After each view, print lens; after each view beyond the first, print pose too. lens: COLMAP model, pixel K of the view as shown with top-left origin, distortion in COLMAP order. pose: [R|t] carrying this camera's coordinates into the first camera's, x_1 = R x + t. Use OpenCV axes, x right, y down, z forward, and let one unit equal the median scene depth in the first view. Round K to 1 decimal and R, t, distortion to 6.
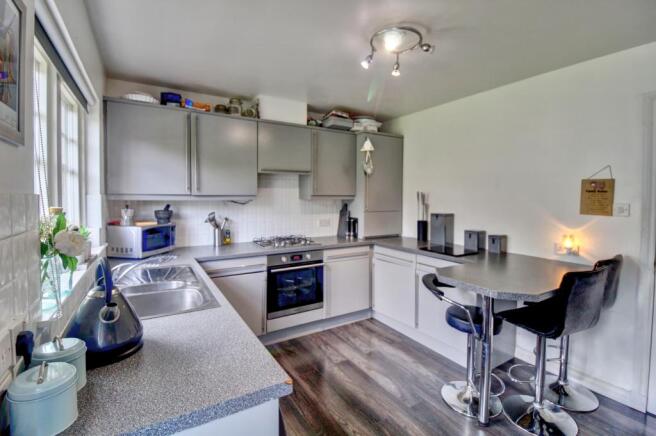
lens RADIAL K [[303.9, 0, 325.0], [0, 303.9, 207.7], [0, 0, 1]] dist [-0.000275, -0.000202]
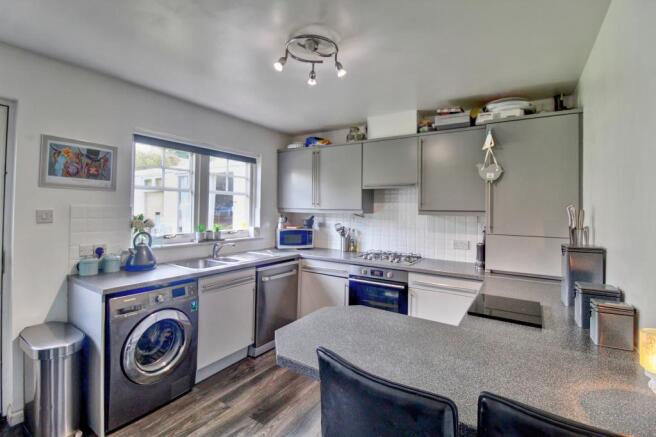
lens RADIAL K [[303.9, 0, 325.0], [0, 303.9, 208.2], [0, 0, 1]] dist [-0.000275, -0.000202]
pose [[0.431235, 0.001651, -0.902238, 0.678125], [-0.045828, 0.998748, -0.020077, -0.016831], [0.901075, 0.050005, 0.430771, 0.388977]]
